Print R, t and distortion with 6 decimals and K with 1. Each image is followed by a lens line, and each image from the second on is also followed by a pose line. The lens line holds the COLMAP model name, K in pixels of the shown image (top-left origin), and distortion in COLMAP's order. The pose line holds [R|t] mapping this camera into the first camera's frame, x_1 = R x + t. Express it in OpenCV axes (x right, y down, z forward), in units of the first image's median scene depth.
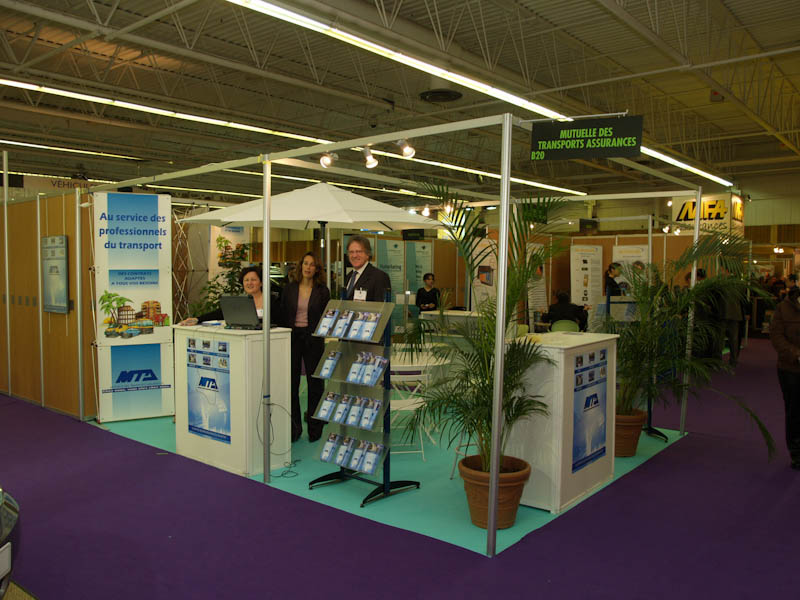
lens RADIAL K [[655.2, 0, 423.2], [0, 655.2, 300.9], [0, 0, 1]] dist [-0.073191, 0.066723]
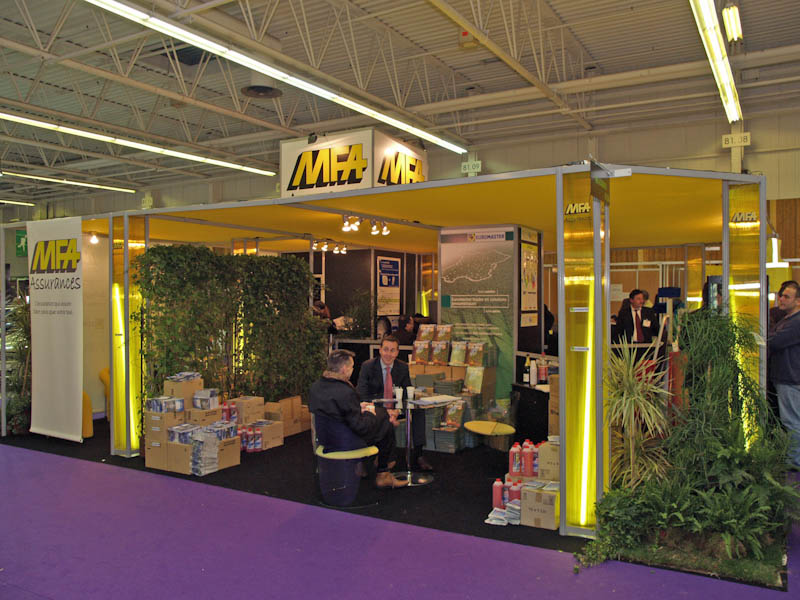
lens RADIAL K [[658.6, 0, 400.0], [0, 658.6, 300.0], [0, 0, 1]] dist [-0.022918, -0.002752]
pose [[0.990200, -0.009937, 0.139303, 0.406958], [0.014751, 0.999328, -0.033565, -0.017845], [-0.138876, 0.035291, 0.989681, 0.479954]]
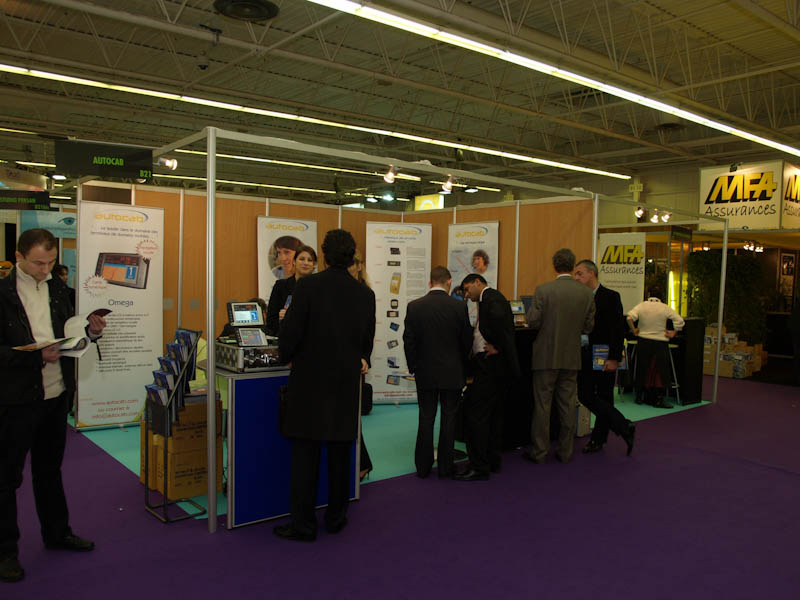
lens RADIAL K [[655.2, 0, 423.2], [0, 655.2, 300.9], [0, 0, 1]] dist [-0.073191, 0.066723]
pose [[0.982390, 0.023398, -0.185371, 0.221087], [-0.023754, 0.999718, 0.000299, -0.009256], [0.185326, 0.004110, 0.982669, 0.245479]]
